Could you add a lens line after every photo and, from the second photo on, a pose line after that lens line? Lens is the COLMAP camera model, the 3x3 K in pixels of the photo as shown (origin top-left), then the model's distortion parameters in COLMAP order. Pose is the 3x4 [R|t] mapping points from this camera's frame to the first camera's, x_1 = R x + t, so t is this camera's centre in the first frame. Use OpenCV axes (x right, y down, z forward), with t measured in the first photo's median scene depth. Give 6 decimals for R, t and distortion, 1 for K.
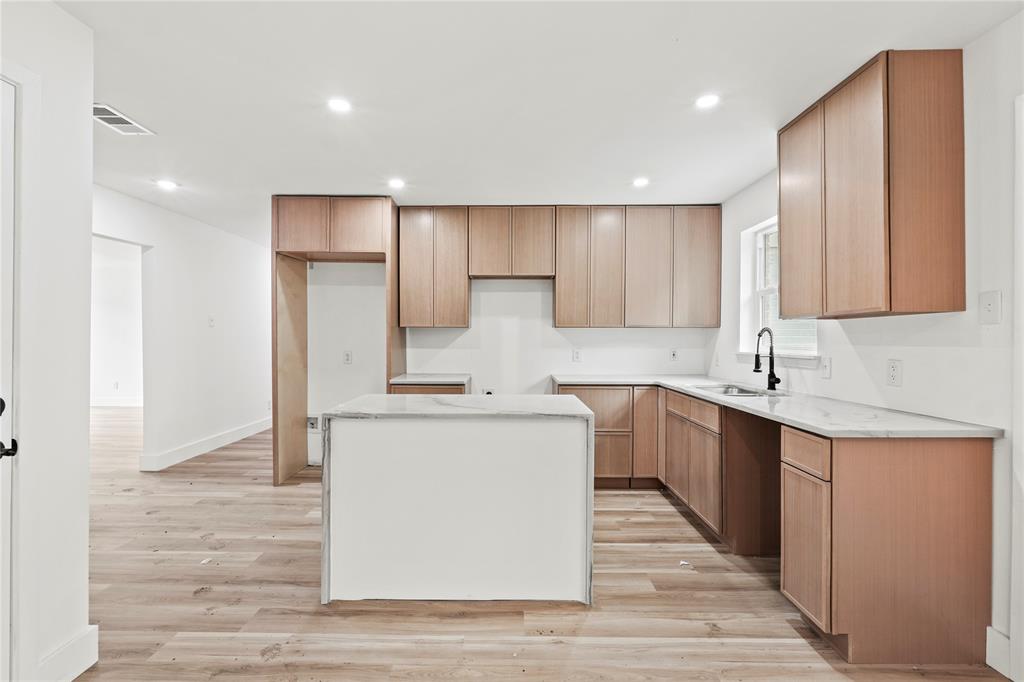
lens RADIAL K [[475.0, 0, 512.0], [0, 475.0, 341.0], [0, 0, 1]] dist [-0.001389, 0.000202]
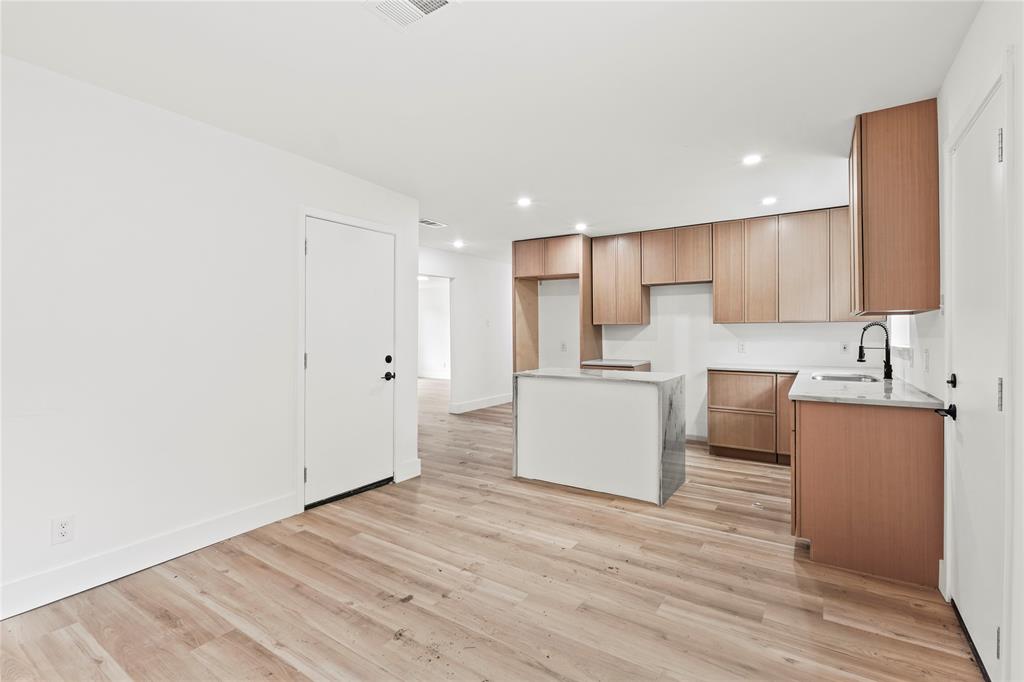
lens RADIAL K [[475.0, 0, 512.0], [0, 475.0, 341.0], [0, 0, 1]] dist [-0.001389, 0.000202]
pose [[0.841491, 0.006279, -0.540234, 0.342168], [-0.000527, 0.999942, 0.010800, 0.003266], [0.540270, -0.008804, 0.841446, -0.319919]]
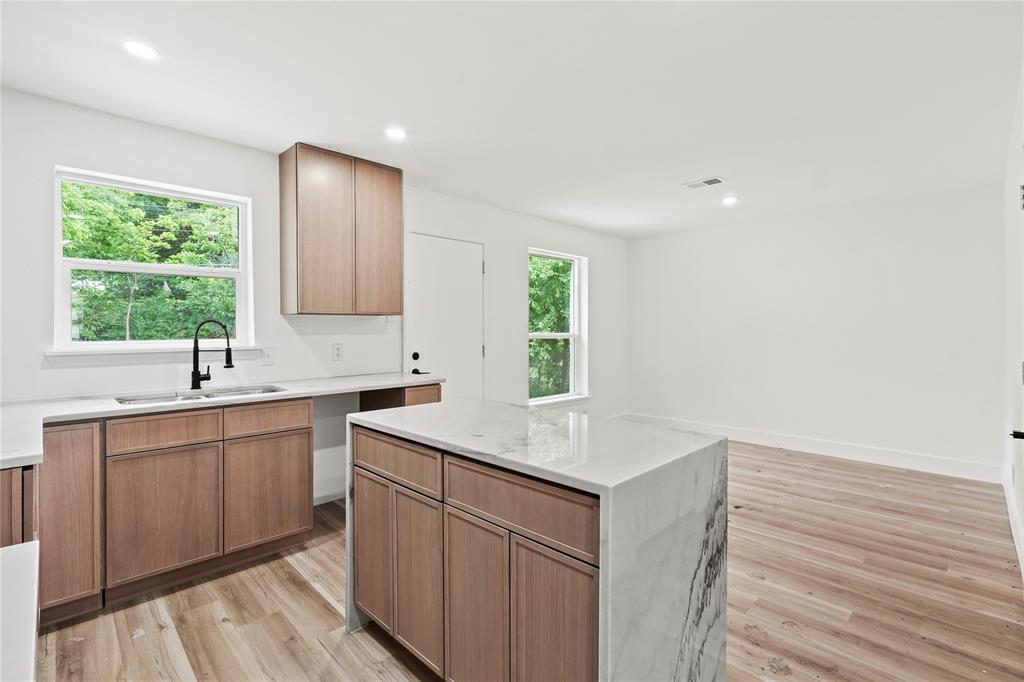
lens RADIAL K [[470.7, 0, 494.2], [0, 470.7, 326.7], [0, 0, 1]] dist [-0.000052, 0.000066]
pose [[-0.689292, -0.000802, 0.724484, -0.388886], [0.002629, 0.999990, 0.003608, -0.012703], [-0.724479, 0.004392, -0.689283, 1.005019]]
